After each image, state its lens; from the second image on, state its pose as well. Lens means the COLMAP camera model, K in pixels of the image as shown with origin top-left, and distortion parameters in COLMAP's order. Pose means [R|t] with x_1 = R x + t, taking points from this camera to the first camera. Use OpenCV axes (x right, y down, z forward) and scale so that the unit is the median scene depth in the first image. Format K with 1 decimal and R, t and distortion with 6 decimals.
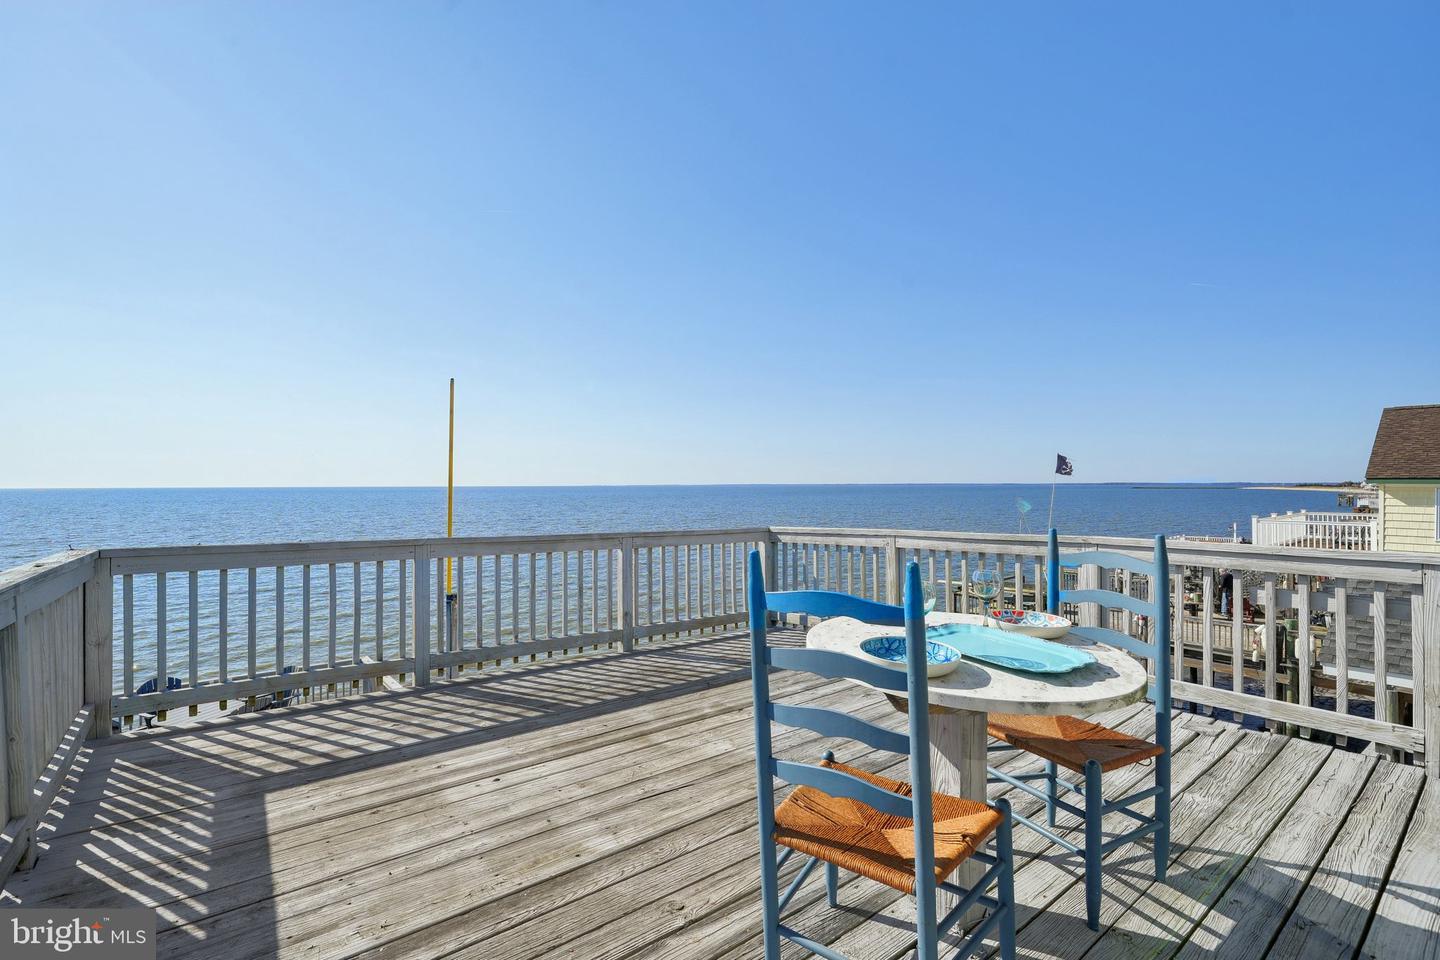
lens RADIAL K [[659.4, 0, 720.0], [0, 659.4, 480.0], [0, 0, 1]] dist [0.091910, -0.047699]
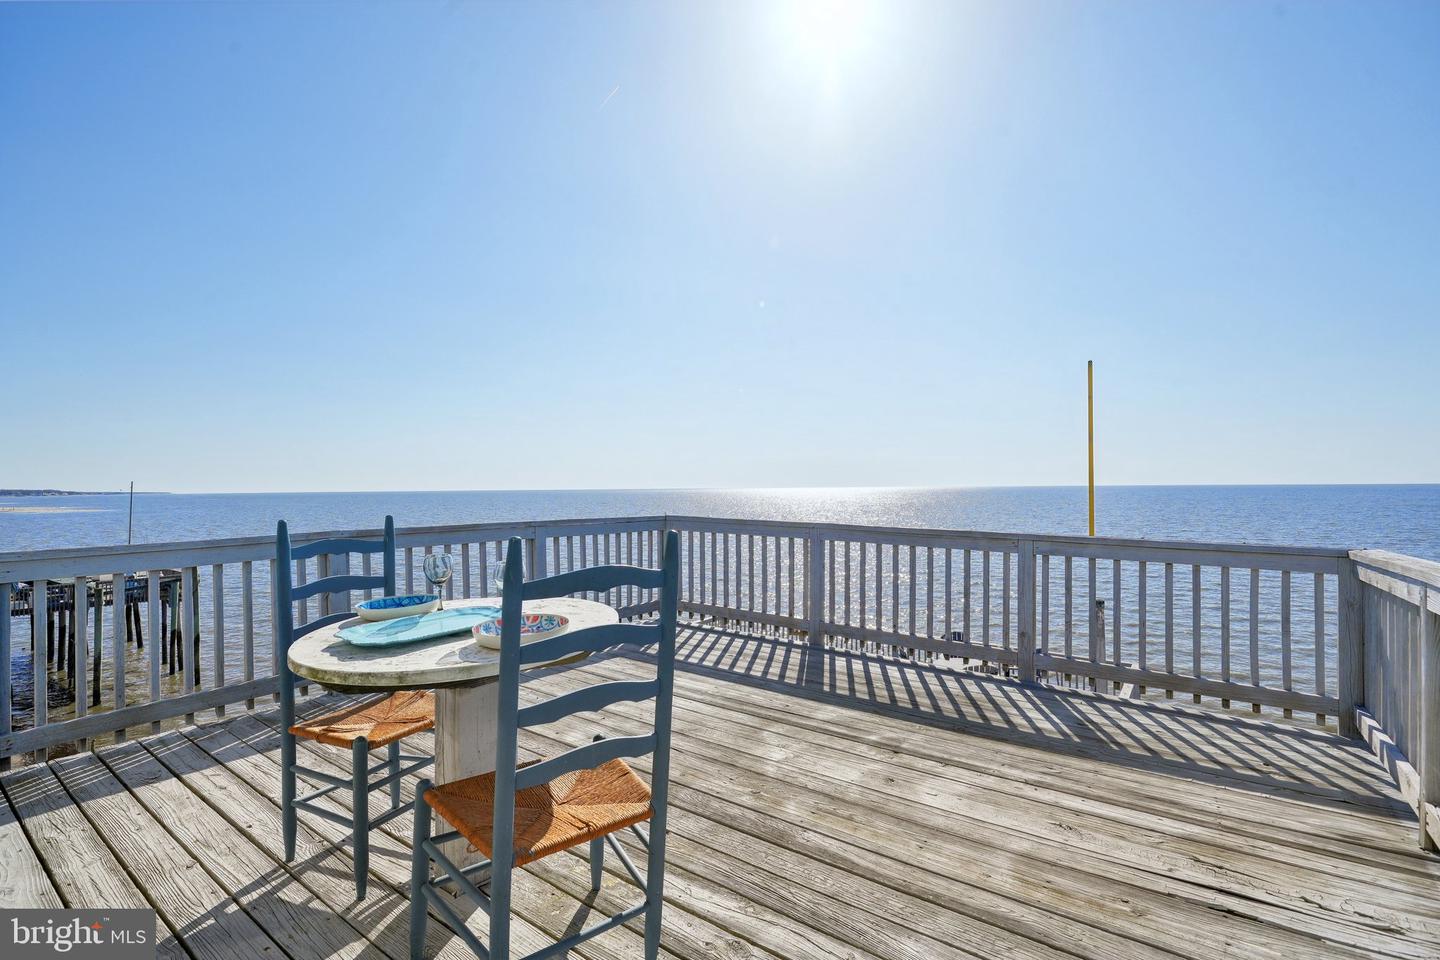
lens RADIAL K [[674.3, 0, 720.0], [0, 674.3, 480.0], [0, 0, 1]] dist [-0.000582, -0.000143]
pose [[0.285935, -0.005634, -0.958232, 0.540700], [0.008365, 0.999959, -0.003384, 0.013294], [0.958212, -0.007048, 0.285971, 0.409359]]
